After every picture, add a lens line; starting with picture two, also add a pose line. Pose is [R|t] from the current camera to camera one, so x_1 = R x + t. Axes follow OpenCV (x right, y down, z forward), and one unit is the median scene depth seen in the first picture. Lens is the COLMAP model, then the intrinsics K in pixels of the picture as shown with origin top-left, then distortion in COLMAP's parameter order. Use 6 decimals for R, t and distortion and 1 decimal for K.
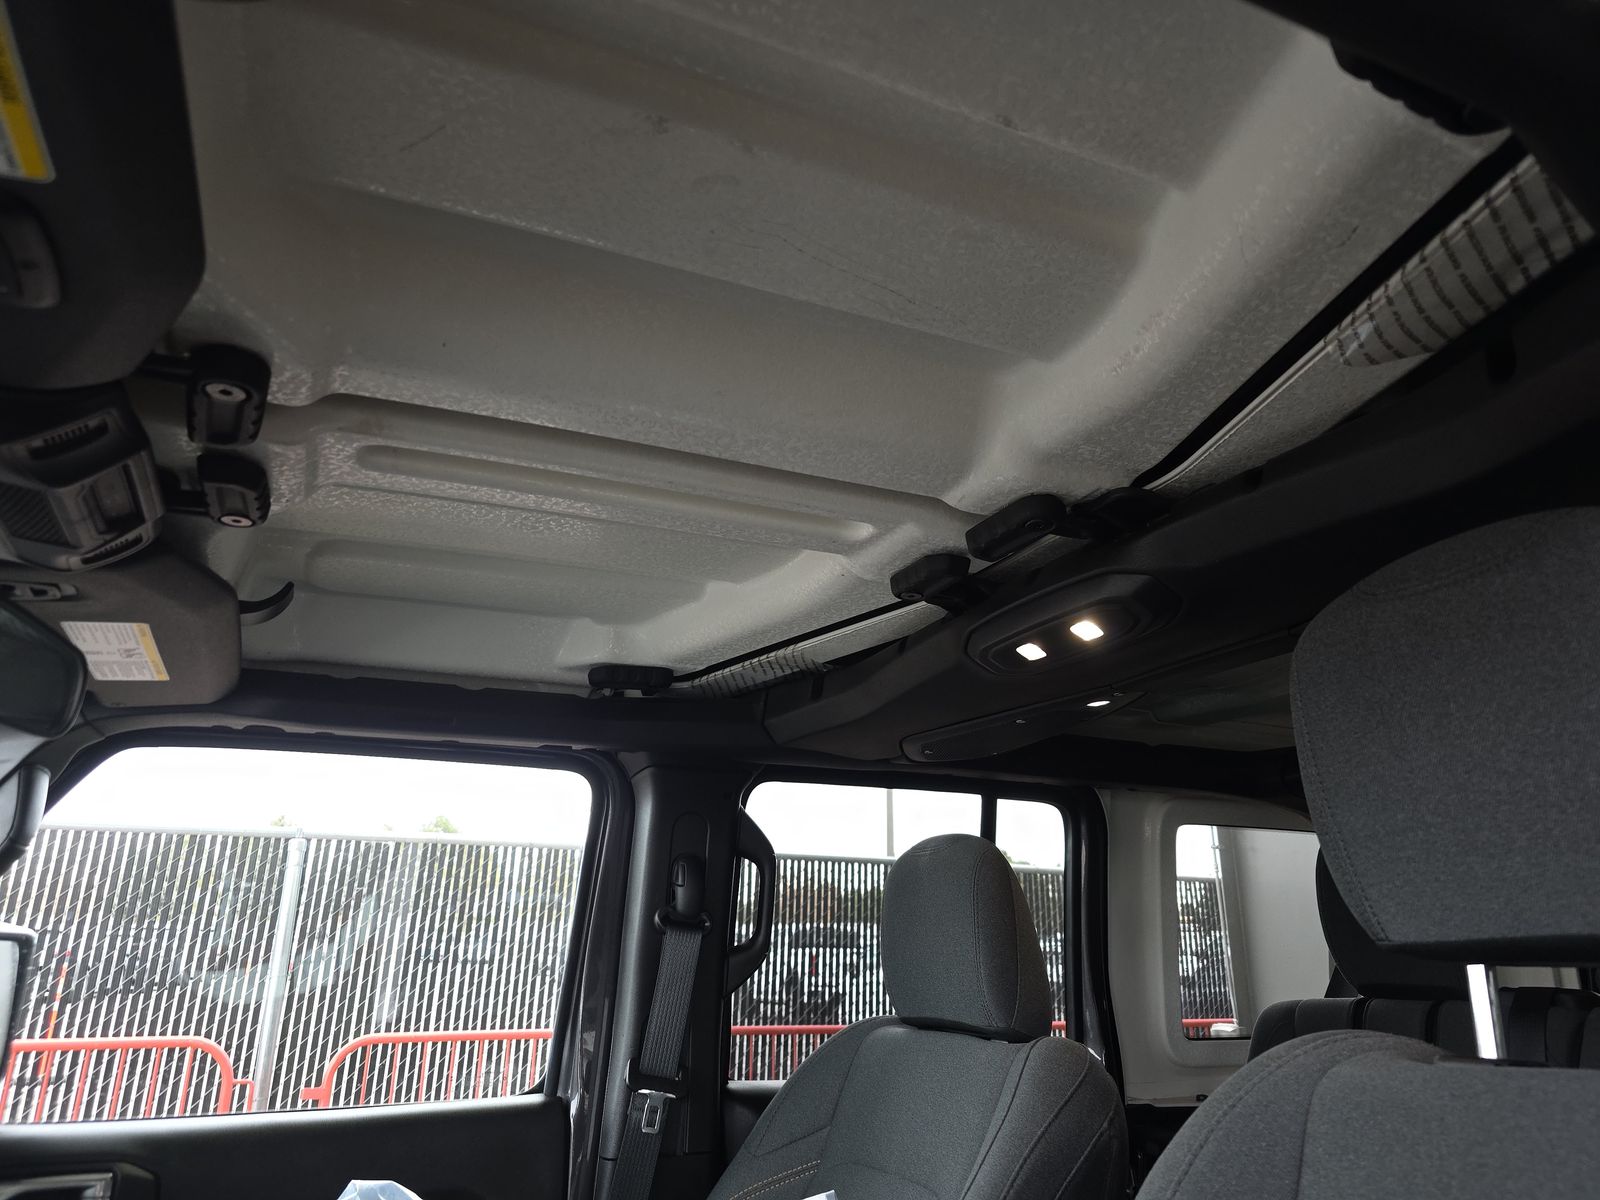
lens RADIAL K [[1078.8, 0, 807.4], [0, 1078.8, 609.1], [0, 0, 1]] dist [0.043043, -0.045275]
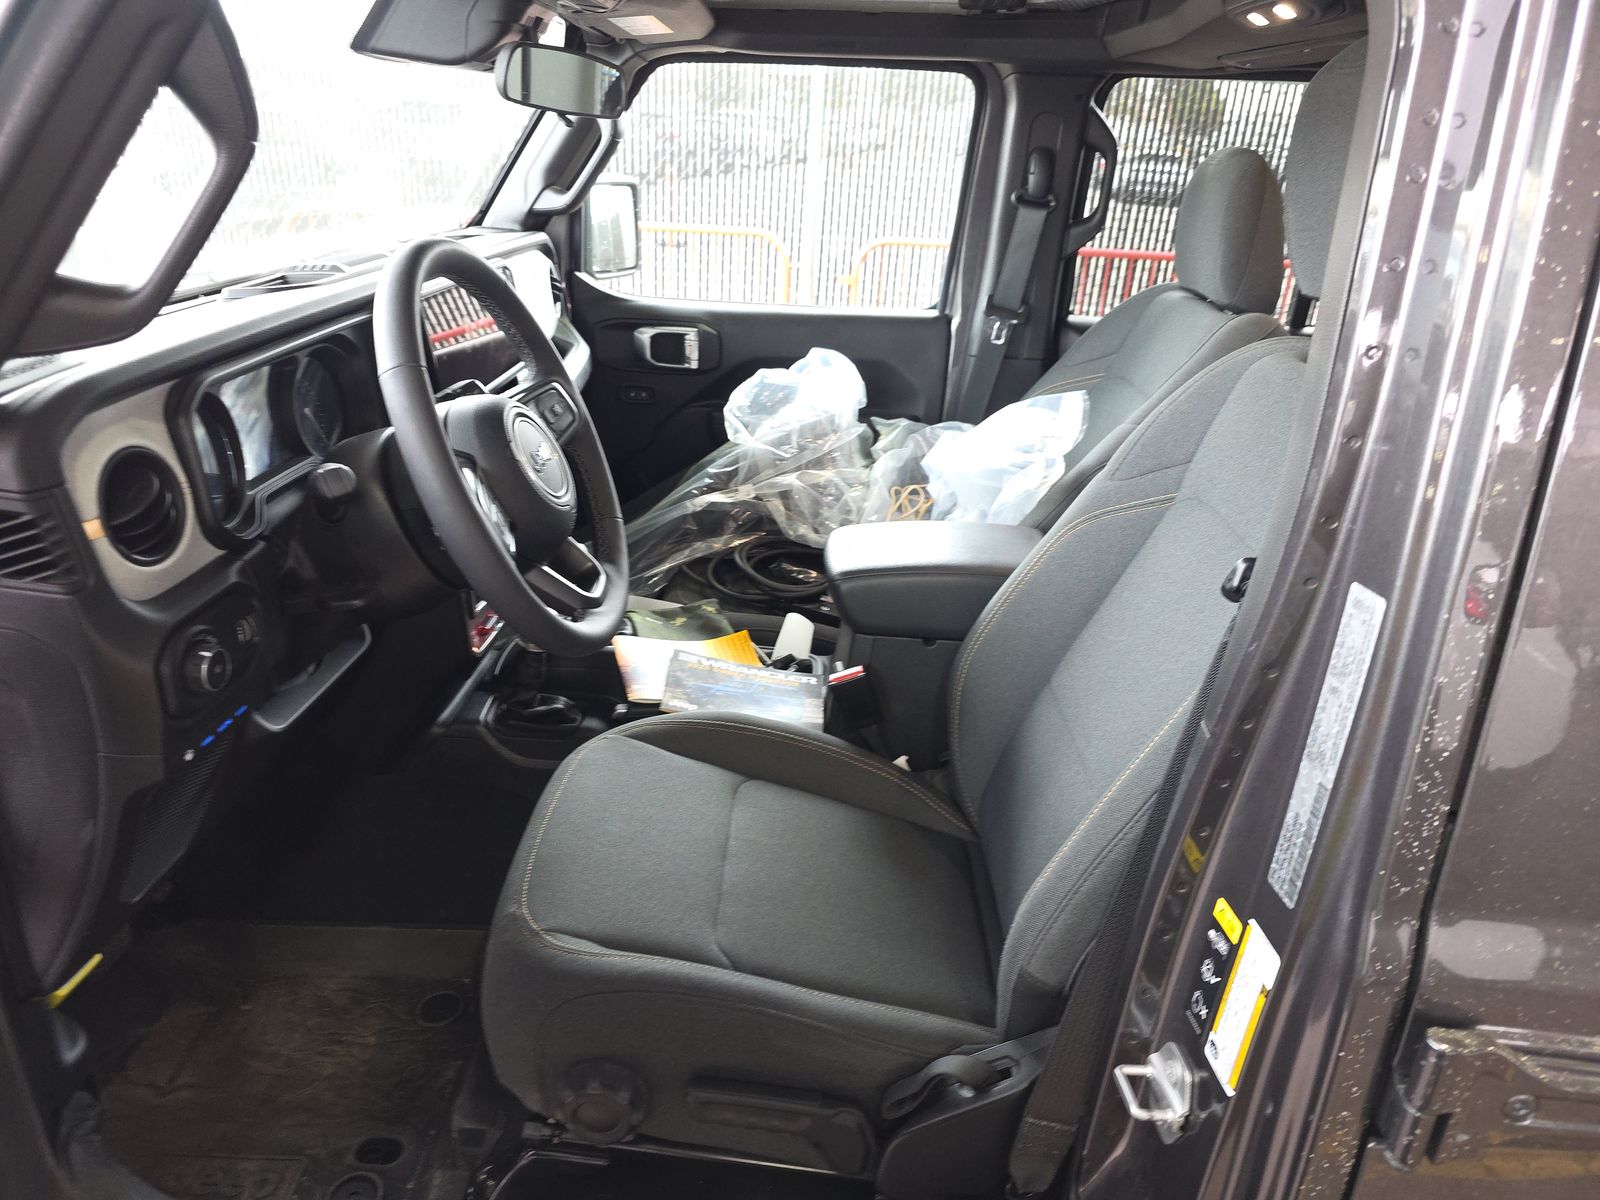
lens RADIAL K [[1072.8, 0, 800.0], [0, 1072.8, 600.0], [0, 0, 1]] dist [-0.067120, -0.000314]
pose [[0.886858, 0.199852, -0.416583, 0.278129], [0.122833, 0.767189, 0.629550, -0.193405], [0.445415, -0.609492, 0.655839, -0.284687]]
